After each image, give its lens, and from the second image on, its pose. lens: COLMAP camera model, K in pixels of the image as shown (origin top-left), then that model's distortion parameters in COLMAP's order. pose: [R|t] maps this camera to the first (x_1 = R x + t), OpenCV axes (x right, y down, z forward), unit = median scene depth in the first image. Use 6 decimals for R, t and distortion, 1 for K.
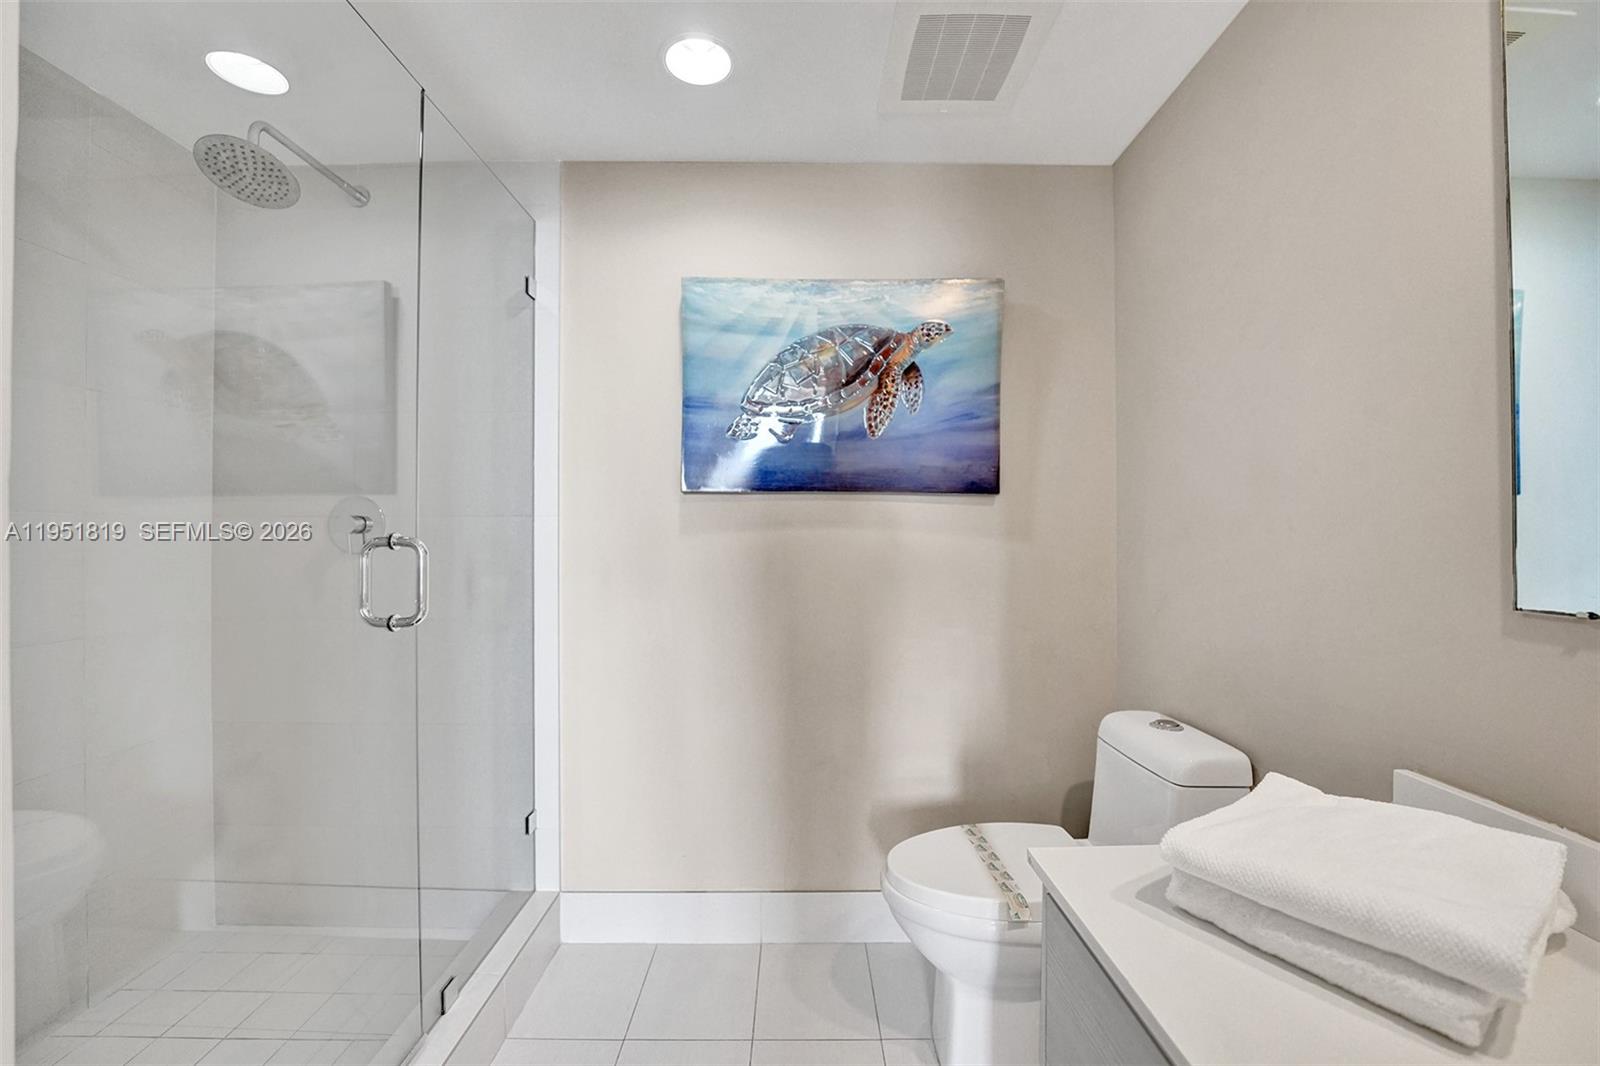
lens RADIAL K [[653.4, 0, 794.1], [0, 653.4, 532.8], [0, 0, 1]] dist [-0.015351, 0.002435]
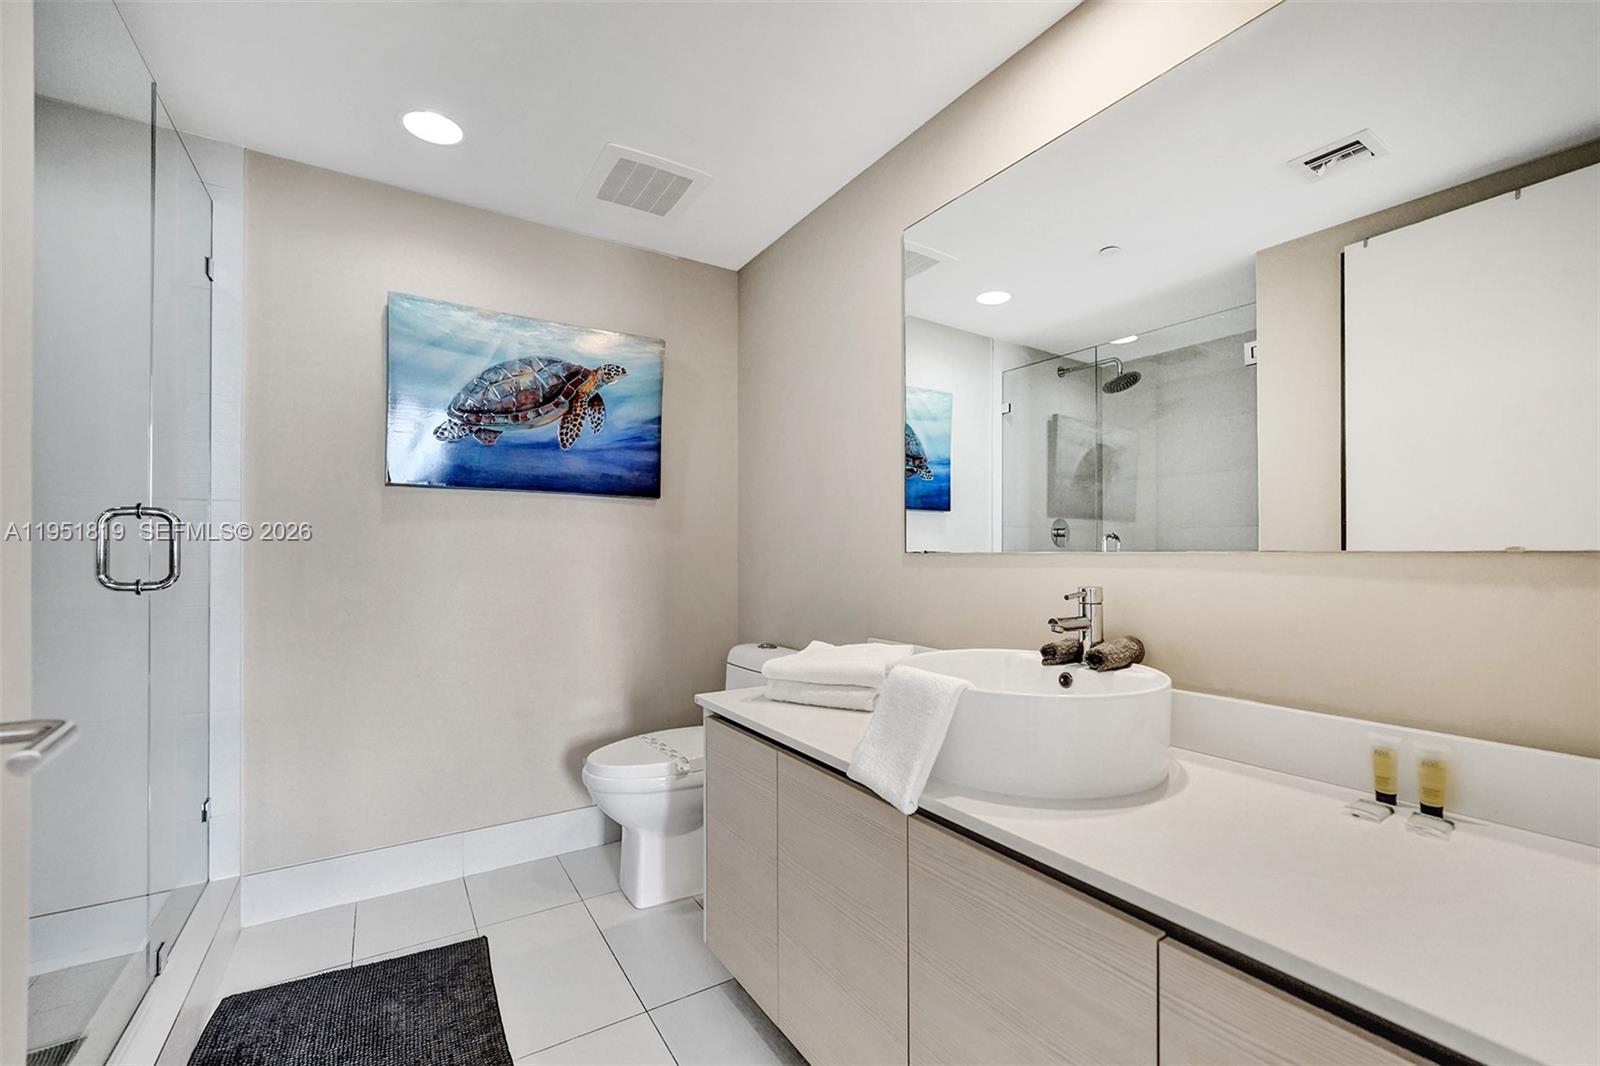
lens RADIAL K [[653.4, 0, 804.2], [0, 653.4, 545.2], [0, 0, 1]] dist [-0.015351, 0.002435]
pose [[0.842131, 0.004595, 0.539253, -0.168050], [-0.001684, 0.999981, -0.005890, 0.046570], [-0.539270, 0.004052, 0.842123, -0.308680]]
